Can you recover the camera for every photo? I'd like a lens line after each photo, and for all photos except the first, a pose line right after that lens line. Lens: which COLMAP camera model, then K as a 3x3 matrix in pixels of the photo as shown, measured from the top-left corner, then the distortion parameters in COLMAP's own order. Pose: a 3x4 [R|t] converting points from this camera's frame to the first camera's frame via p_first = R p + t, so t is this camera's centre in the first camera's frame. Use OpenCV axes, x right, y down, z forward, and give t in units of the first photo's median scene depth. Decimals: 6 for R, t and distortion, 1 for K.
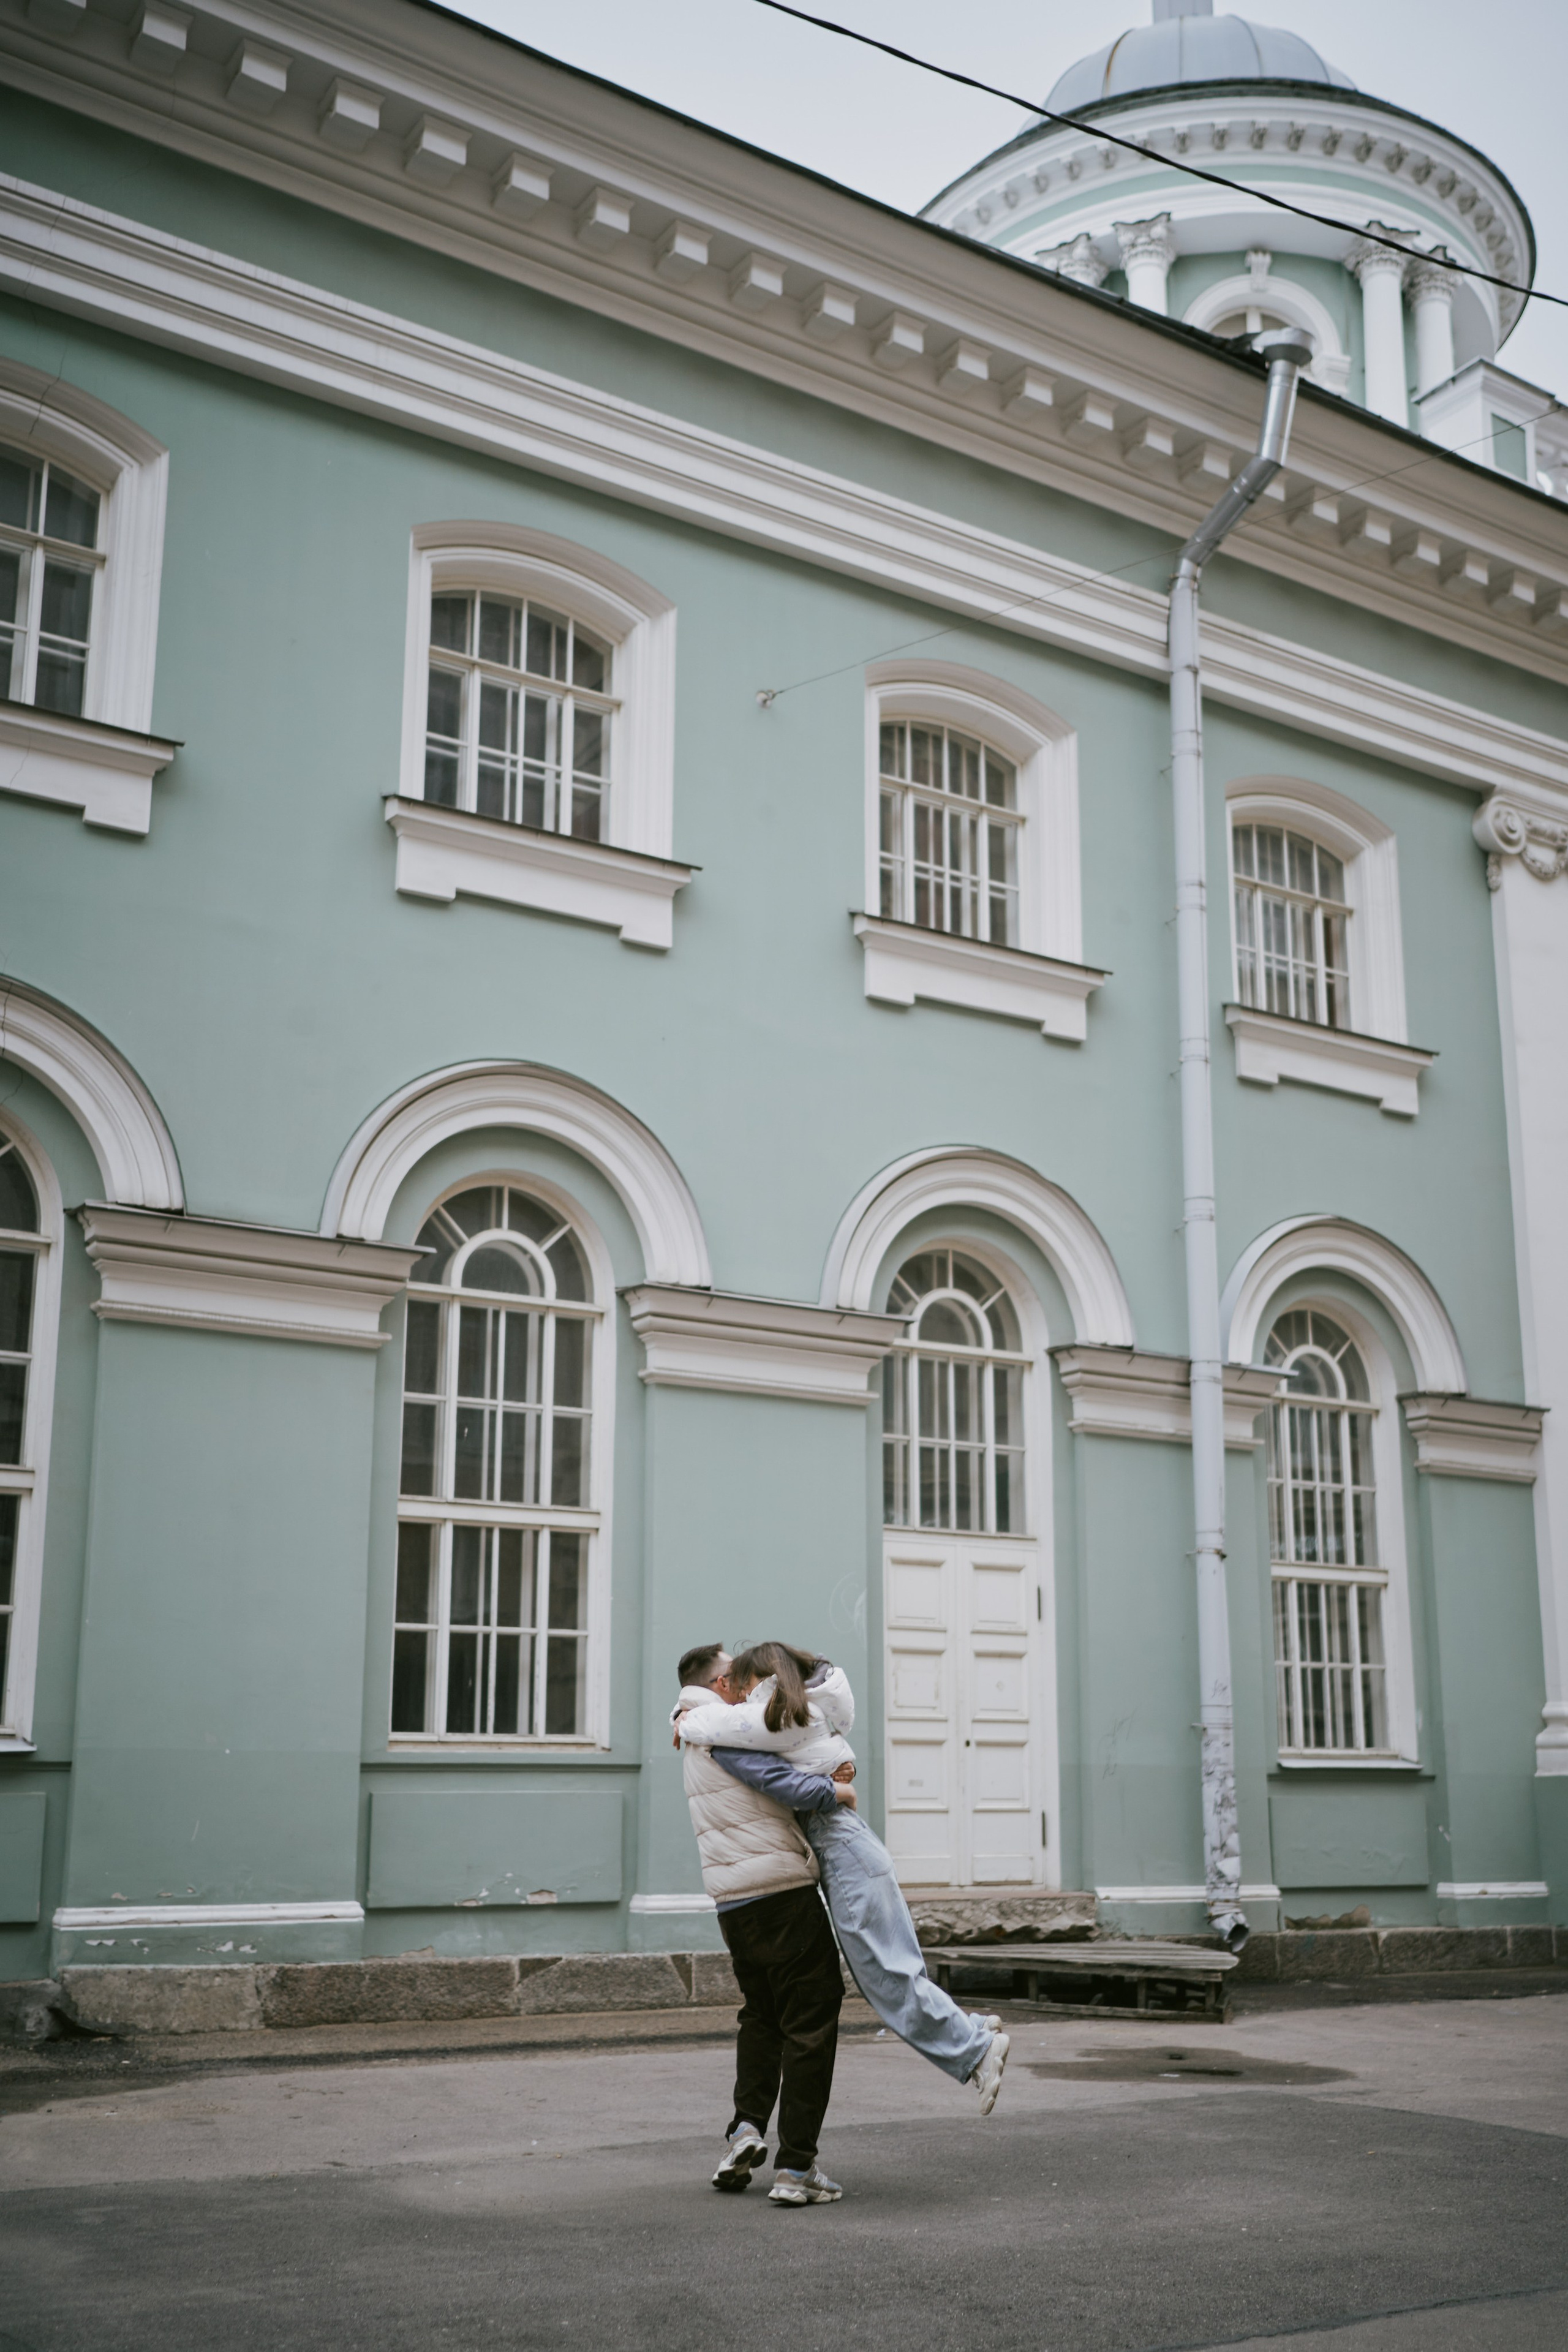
lens RADIAL K [[2472.9, 0, 784.0], [0, 2472.9, 1176.0], [0, 0, 1]] dist [-0.004913, -0.002109]
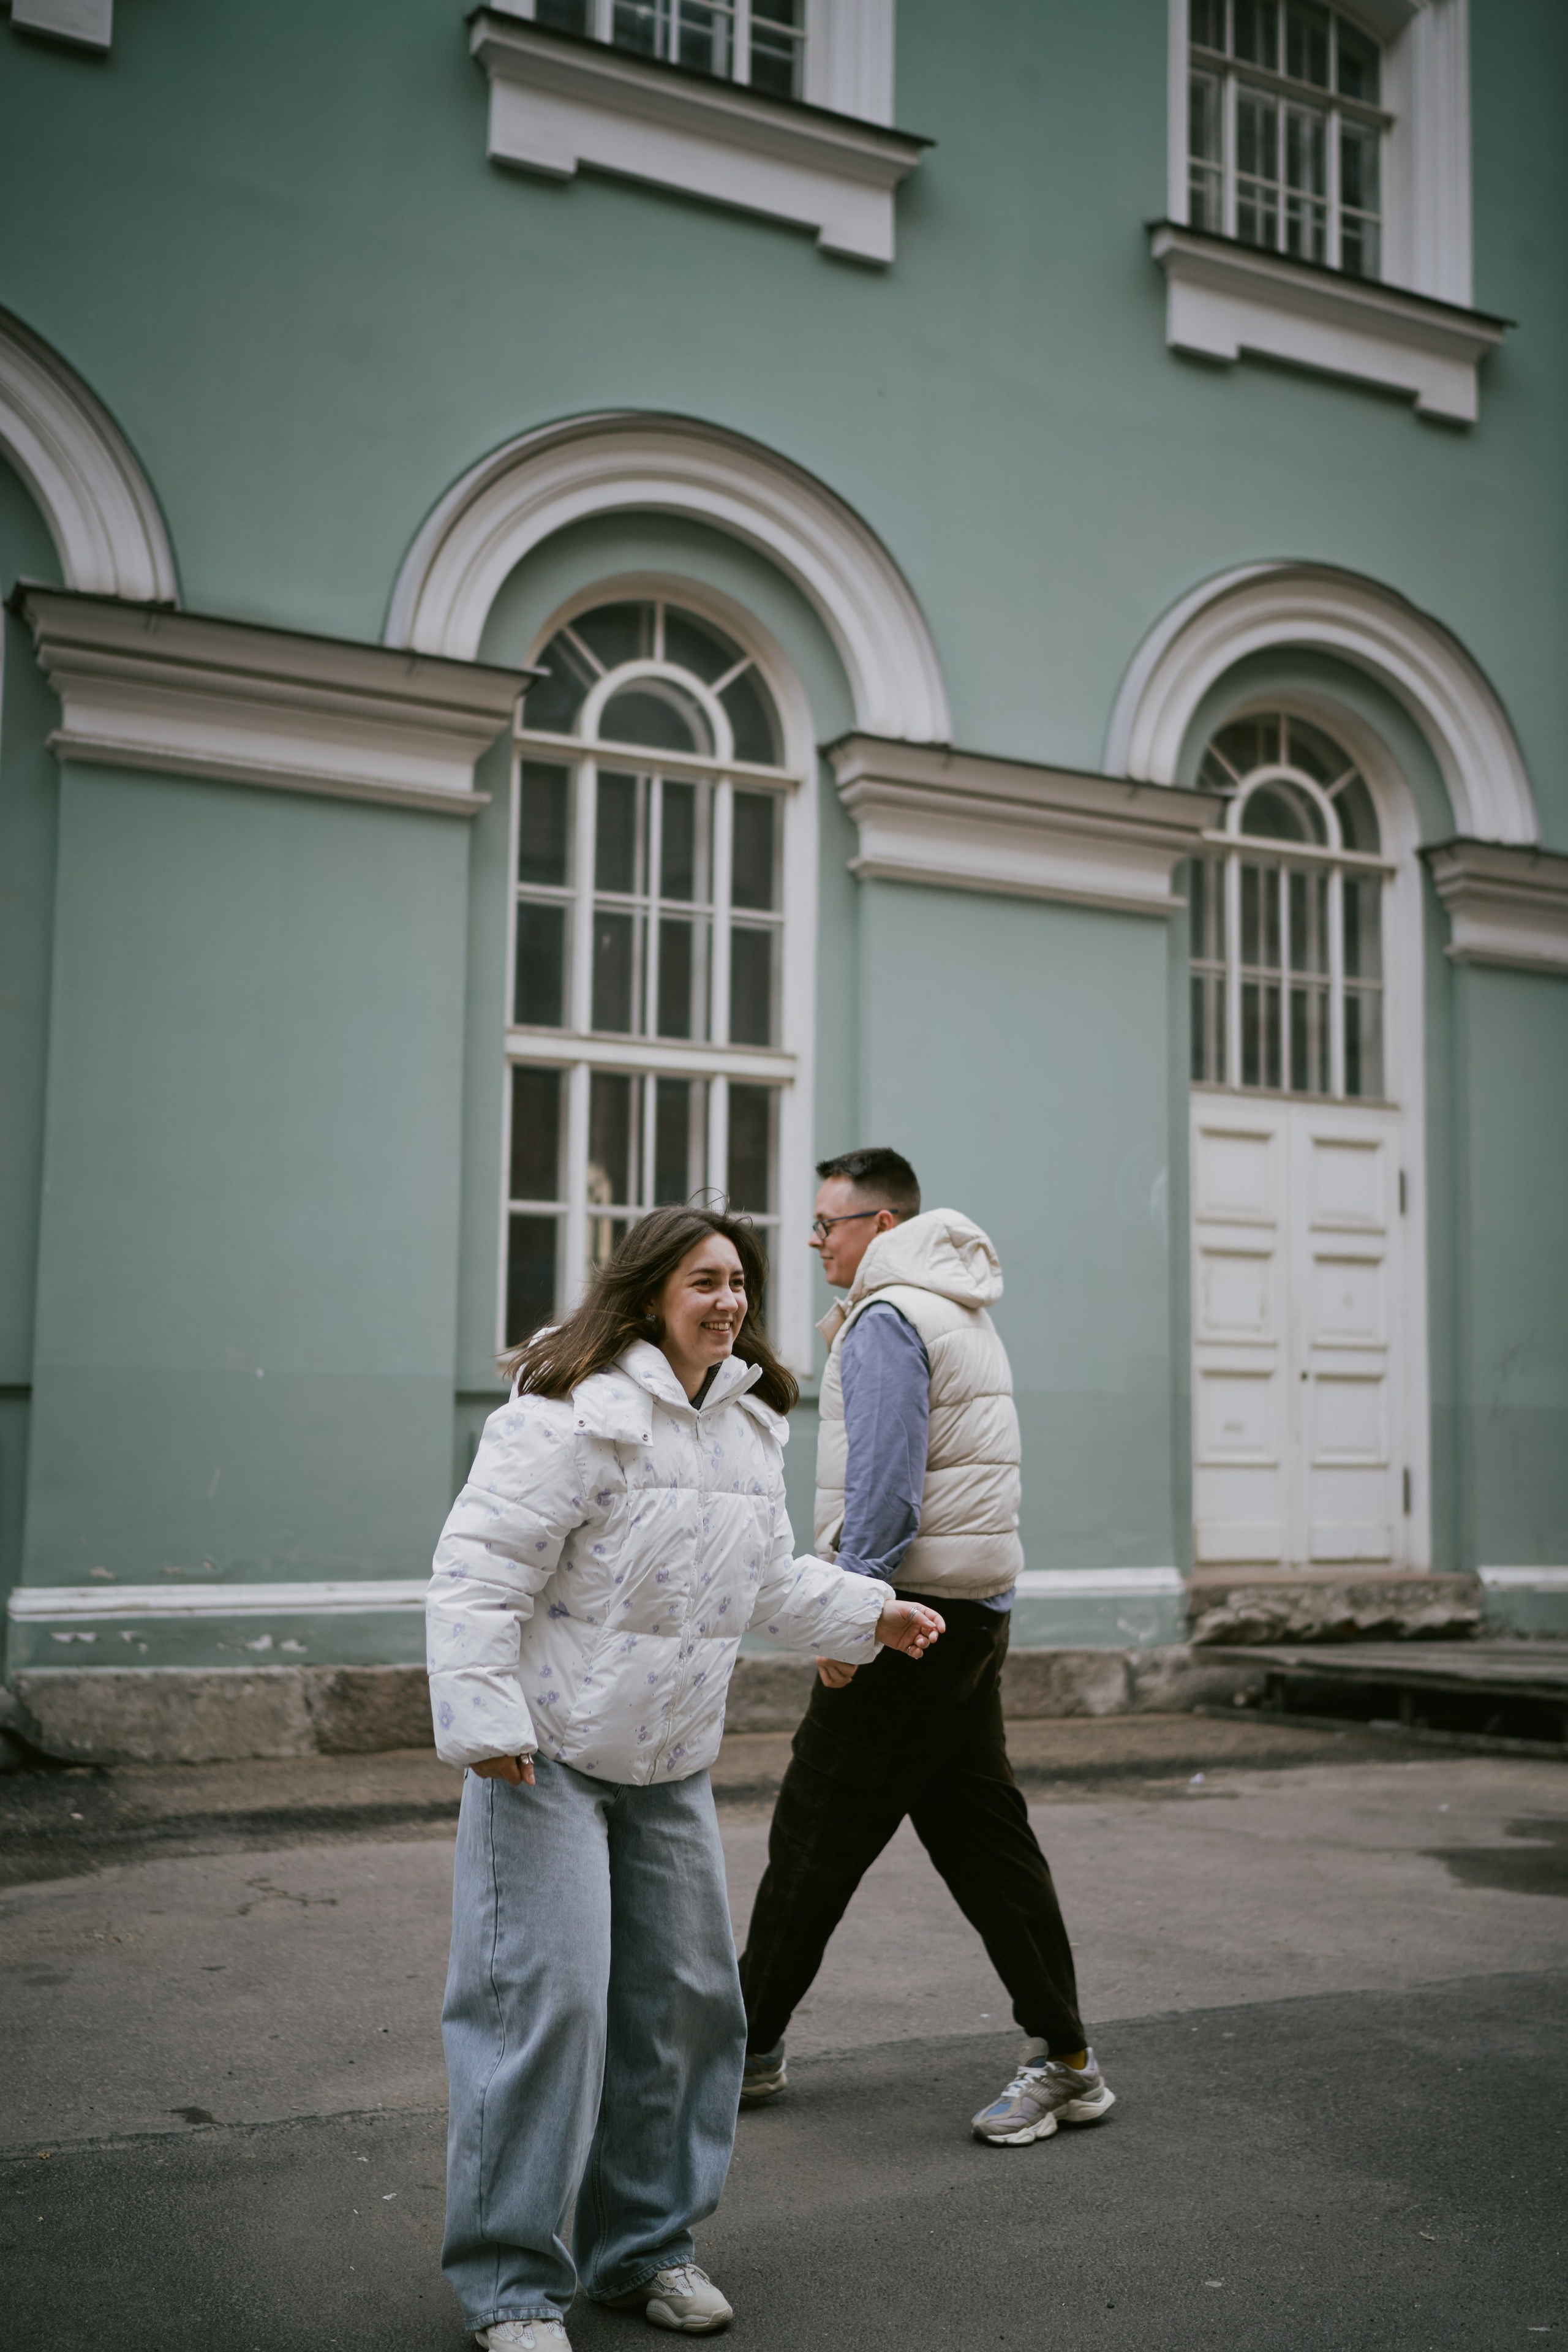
lens RADIAL K [[2376.3, 0, 784.0], [0, 2376.3, 1176.0], [0, 0, 1]] dist [0.023471, 0.000656]
pose [[0.993676, -0.001653, -0.112276, -0.000468], [0.016678, 0.990974, 0.133013, 0.077224], [0.111042, -0.134045, 0.984734, 0.307008]]
